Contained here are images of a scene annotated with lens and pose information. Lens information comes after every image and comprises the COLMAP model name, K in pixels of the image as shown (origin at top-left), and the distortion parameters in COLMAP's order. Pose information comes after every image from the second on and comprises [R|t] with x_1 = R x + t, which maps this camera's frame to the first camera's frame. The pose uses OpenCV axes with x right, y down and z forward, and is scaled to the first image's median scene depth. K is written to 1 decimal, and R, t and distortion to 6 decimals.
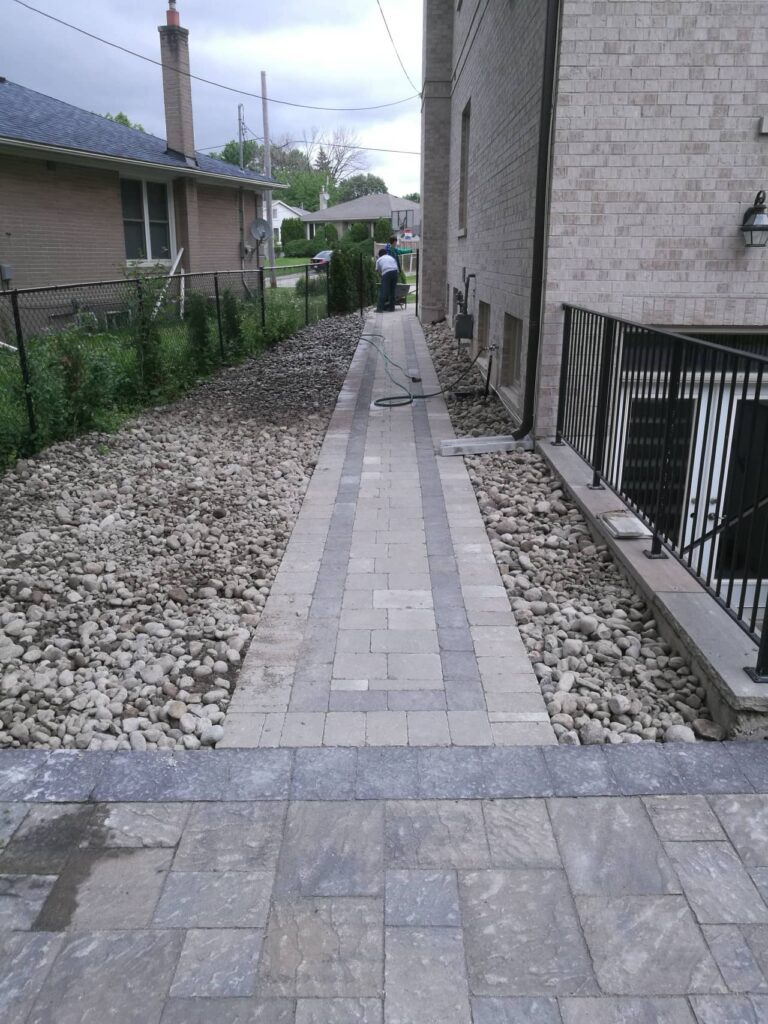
lens RADIAL K [[810.0, 0, 383.4], [0, 810.0, 512.0], [0, 0, 1]] dist [-0.007028, 0.018039]
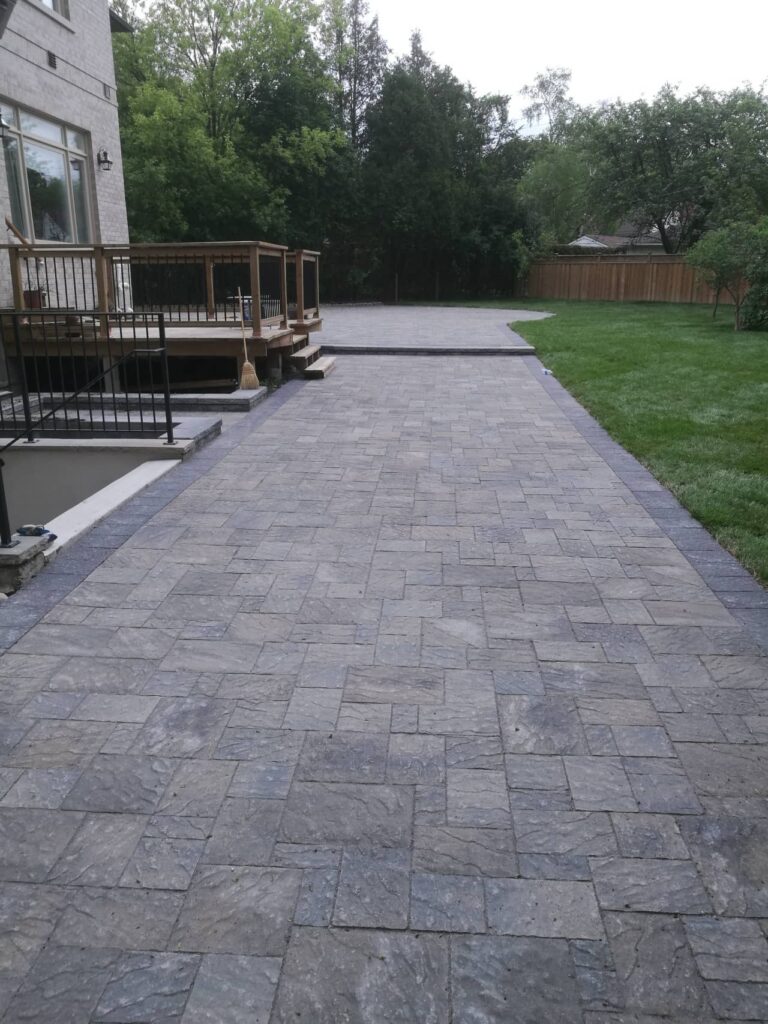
lens RADIAL K [[810.0, 0, 383.3], [0, 810.0, 510.4], [0, 0, 1]] dist [-0.007028, 0.018039]
pose [[0.067604, -0.289107, 0.954907, -1.192144], [0.270390, 0.926587, 0.261390, -0.086996], [-0.960374, 0.240526, 0.140812, 0.098117]]
